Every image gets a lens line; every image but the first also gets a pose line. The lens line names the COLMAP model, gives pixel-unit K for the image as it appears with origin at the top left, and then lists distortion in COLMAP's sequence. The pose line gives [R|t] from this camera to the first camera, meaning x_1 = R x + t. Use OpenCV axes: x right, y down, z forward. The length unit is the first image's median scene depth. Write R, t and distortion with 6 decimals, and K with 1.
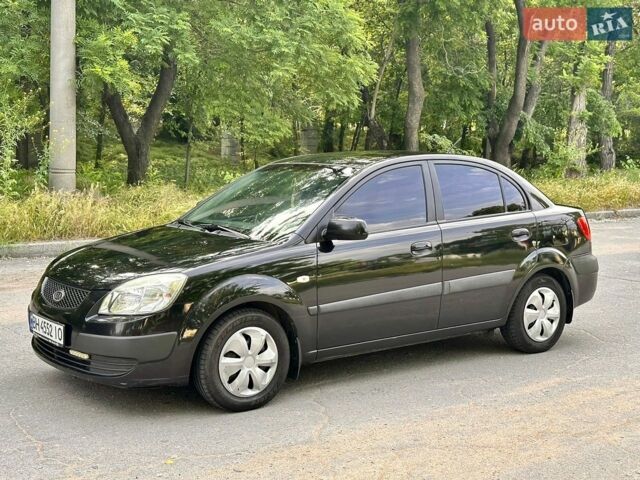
lens RADIAL K [[796.4, 0, 319.1], [0, 796.4, 239.1], [0, 0, 1]] dist [0.120122, -0.025324]
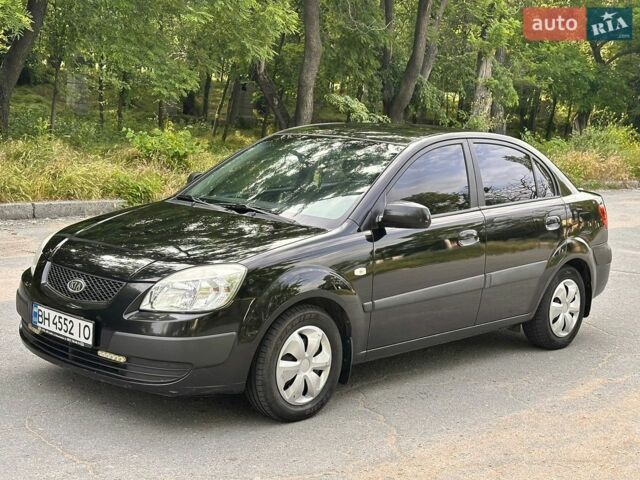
lens RADIAL K [[875.3, 0, 318.3], [0, 875.3, 240.6], [0, 0, 1]] dist [0.135505, -0.128869]
pose [[0.986023, 0.023482, 0.164949, -0.202896], [-0.030329, 0.998774, 0.039118, -0.018267], [-0.163828, -0.043574, 0.985526, 0.046817]]
